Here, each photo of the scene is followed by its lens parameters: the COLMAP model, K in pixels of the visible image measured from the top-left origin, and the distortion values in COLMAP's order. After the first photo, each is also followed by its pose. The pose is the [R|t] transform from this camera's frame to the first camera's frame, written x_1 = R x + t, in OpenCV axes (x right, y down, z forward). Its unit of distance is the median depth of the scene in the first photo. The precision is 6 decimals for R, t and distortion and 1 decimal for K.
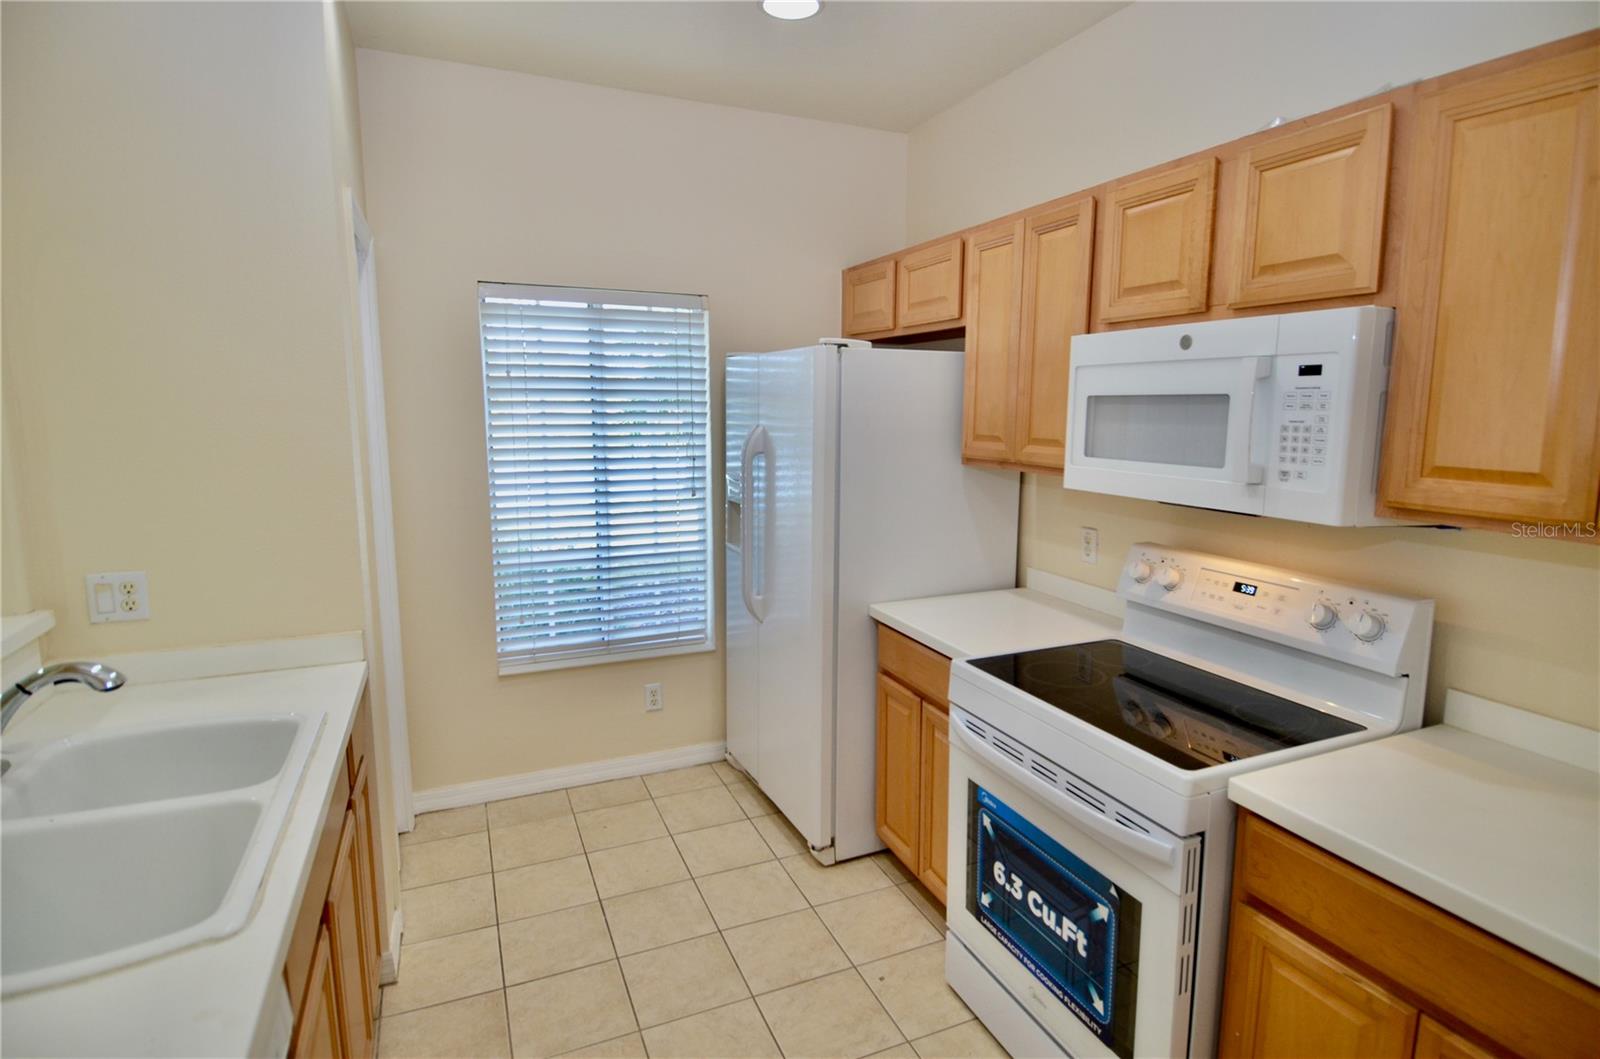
lens RADIAL K [[845.6, 0, 811.6], [0, 845.6, 523.9], [0, 0, 1]] dist [0.044454, -0.058671]
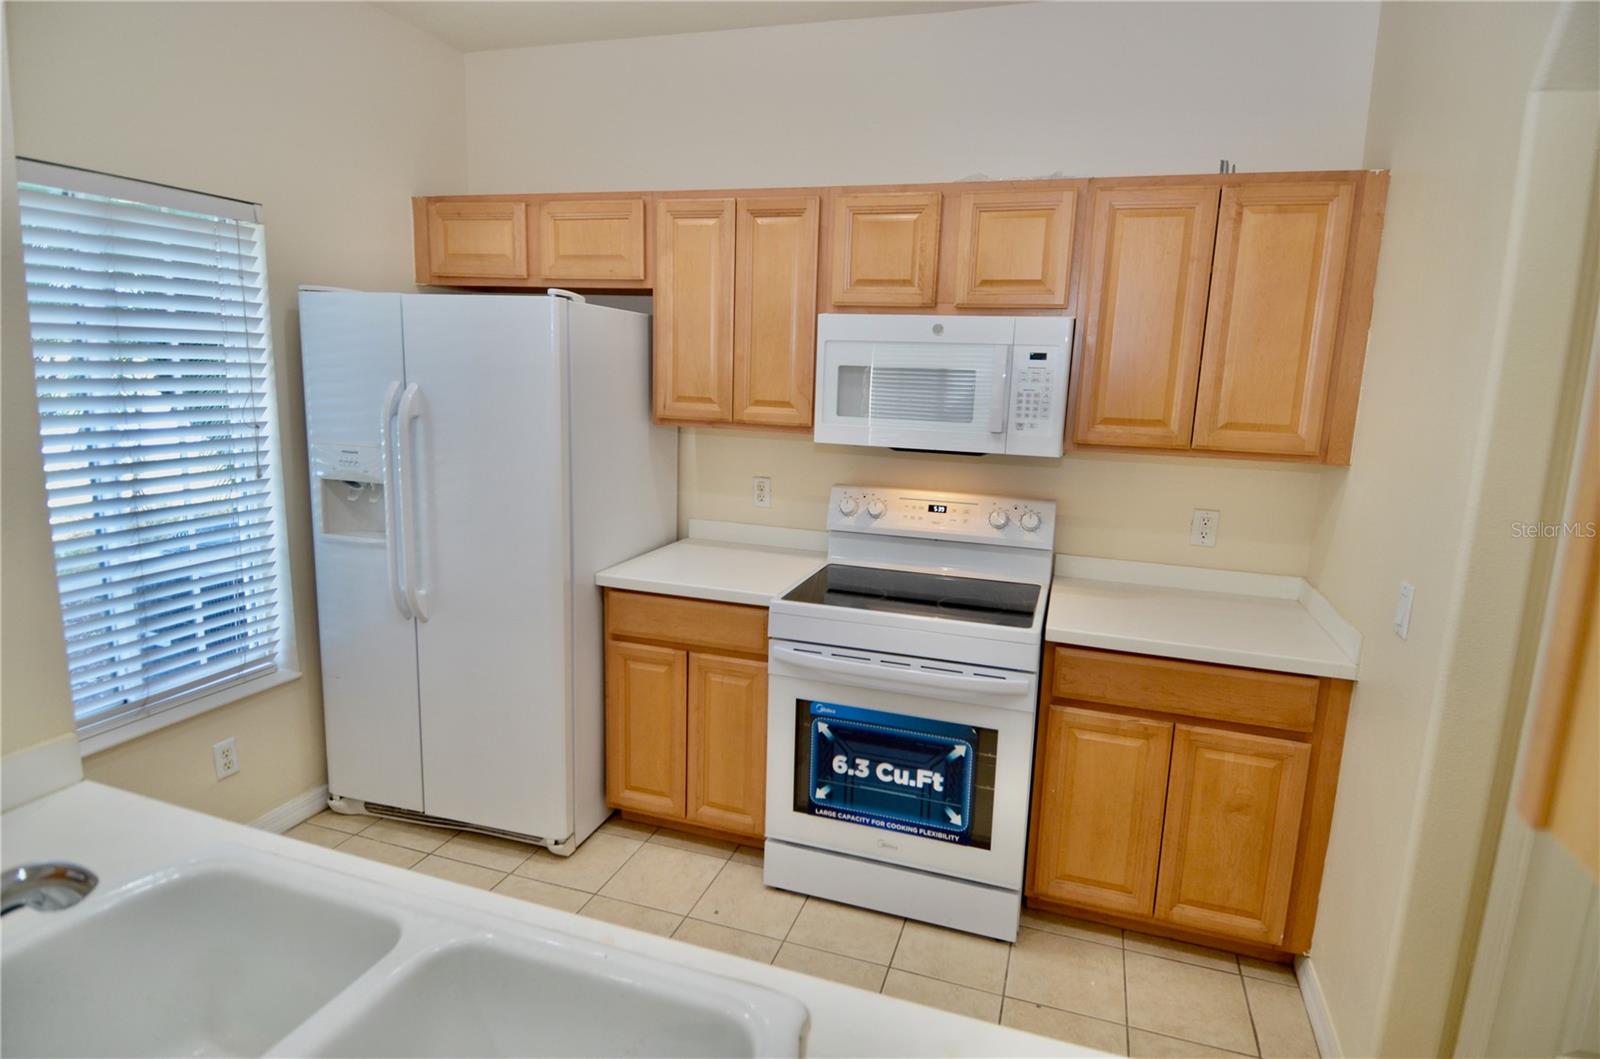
lens RADIAL K [[856.9, 0, 821.7], [0, 856.9, 524.4], [0, 0, 1]] dist [0.054458, -0.059571]
pose [[0.646307, -0.114459, 0.754444, -0.575836], [0.075485, 0.993427, 0.086050, -0.028853], [-0.759335, 0.001335, 0.650699, 0.194181]]
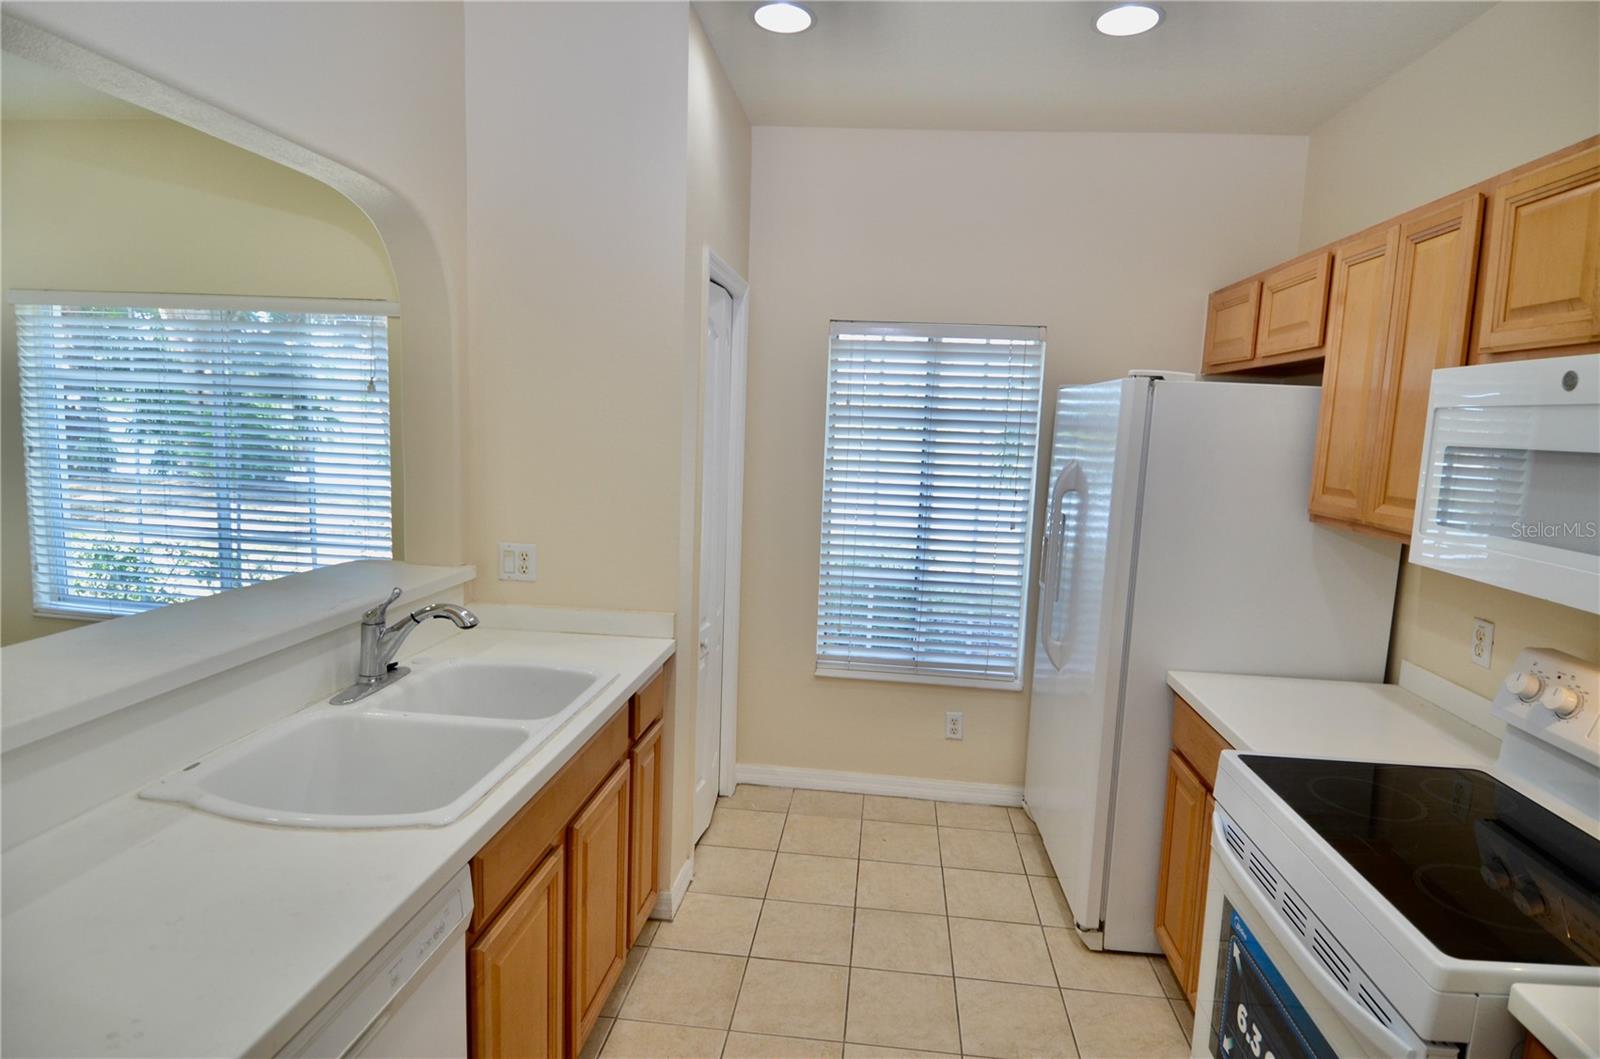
lens RADIAL K [[838.8, 0, 802.6], [0, 838.8, 520.2], [0, 0, 1]] dist [0.050012, -0.055985]
pose [[0.869401, 0.089504, -0.485933, 0.175730], [-0.107365, 0.994179, -0.008973, -0.012978], [0.482301, 0.059974, 0.873950, 0.044084]]
